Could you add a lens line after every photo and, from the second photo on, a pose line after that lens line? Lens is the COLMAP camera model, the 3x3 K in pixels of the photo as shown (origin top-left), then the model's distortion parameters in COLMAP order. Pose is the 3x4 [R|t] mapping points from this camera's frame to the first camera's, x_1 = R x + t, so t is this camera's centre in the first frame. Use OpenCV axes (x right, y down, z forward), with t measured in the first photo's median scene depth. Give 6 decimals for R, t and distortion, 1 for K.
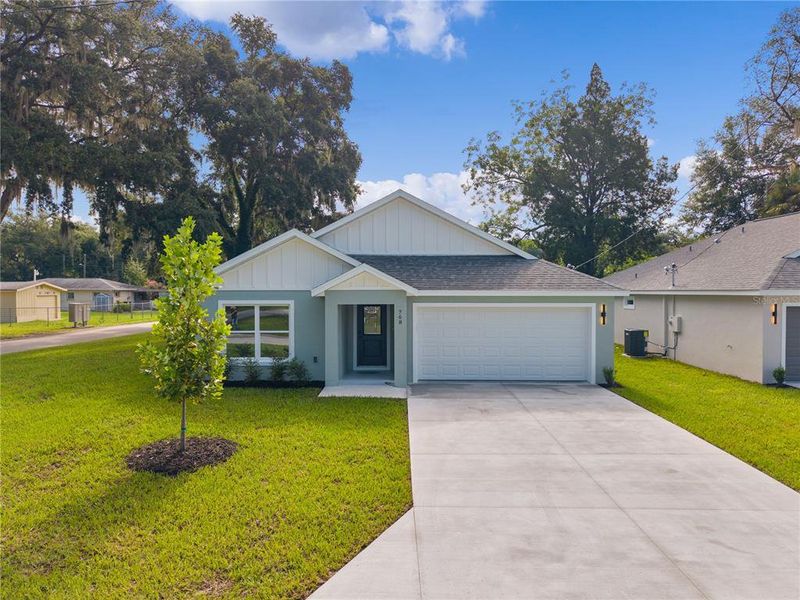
lens RADIAL K [[537.2, 0, 400.0], [0, 537.2, 300.0], [0, 0, 1]] dist [0.053844, -0.071440]
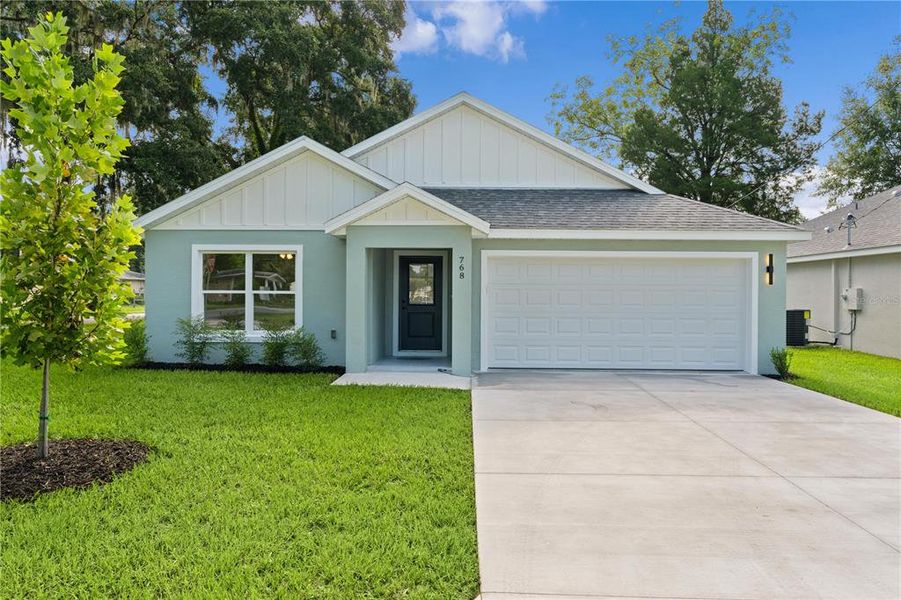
lens RADIAL K [[621.7, 0, 453.2], [0, 621.7, 295.8], [0, 0, 1]] dist [0.002091, 0.002901]
pose [[0.999772, 0.008182, -0.019740, 0.004390], [-0.008442, 0.999878, -0.013149, 0.062962], [0.019630, 0.013313, 0.999719, 0.204433]]
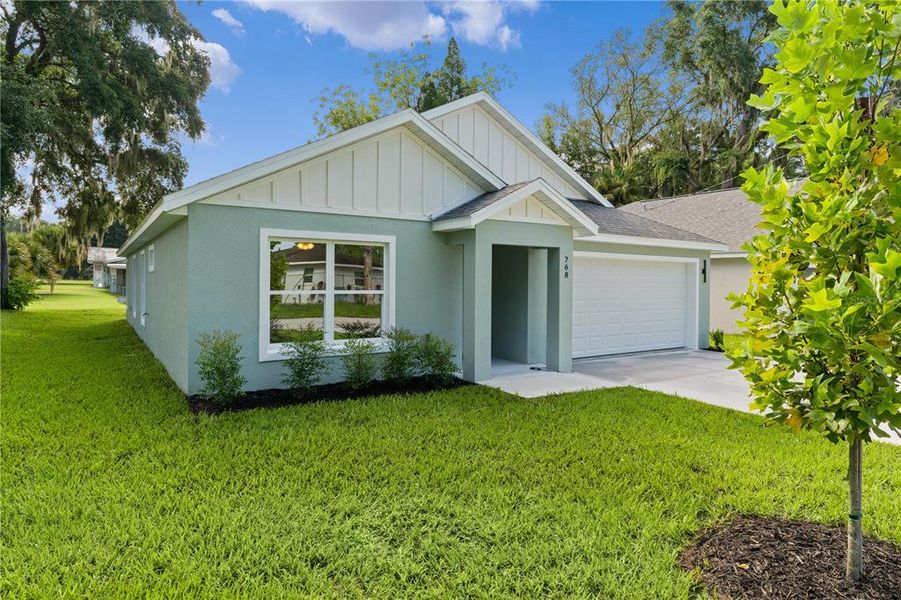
lens RADIAL K [[526.9, 0, 443.2], [0, 526.9, 290.1], [0, 0, 1]] dist [-0.001896, 0.001408]
pose [[0.833731, -0.001092, 0.552170, -0.405348], [0.001063, 0.999999, 0.000372, 0.049821], [-0.552170, 0.000277, 0.833731, 0.445337]]
